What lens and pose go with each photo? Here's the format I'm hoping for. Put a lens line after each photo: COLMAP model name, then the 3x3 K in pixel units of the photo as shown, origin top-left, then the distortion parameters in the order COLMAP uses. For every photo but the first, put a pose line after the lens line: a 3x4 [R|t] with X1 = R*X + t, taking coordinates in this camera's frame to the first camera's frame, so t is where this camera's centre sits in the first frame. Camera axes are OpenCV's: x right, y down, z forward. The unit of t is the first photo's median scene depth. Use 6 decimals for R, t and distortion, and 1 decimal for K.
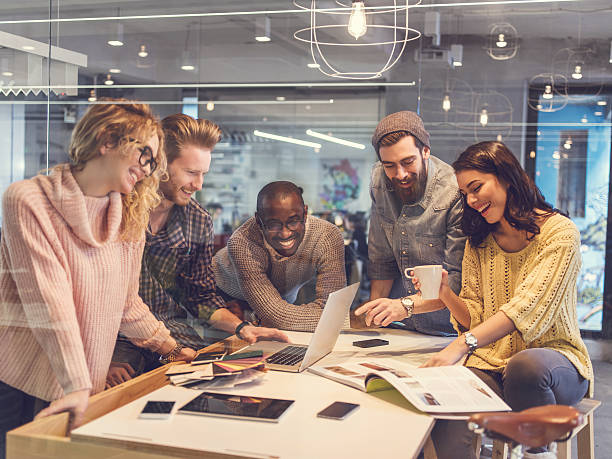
lens RADIAL K [[887.8, 0, 306.0], [0, 887.8, 229.5], [0, 0, 1]] dist [-0.036536, -0.076835]
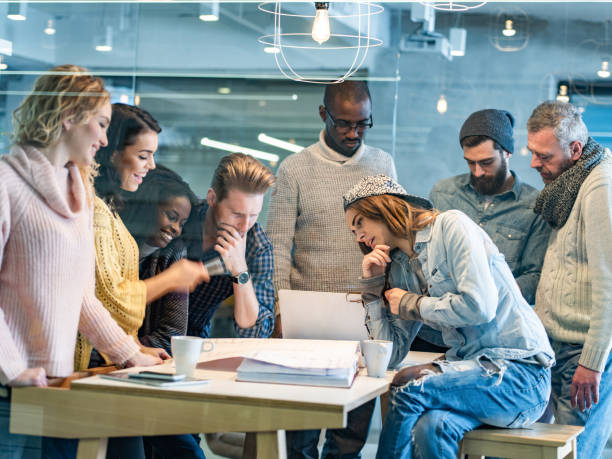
lens RADIAL K [[887.8, 0, 306.0], [0, 887.8, 229.5], [0, 0, 1]] dist [-0.036536, -0.076835]
pose [[0.998883, 0.017083, 0.044063, 0.006614], [-0.016895, 0.999846, -0.004653, -0.026728], [-0.044136, 0.003903, 0.999018, 0.228253]]
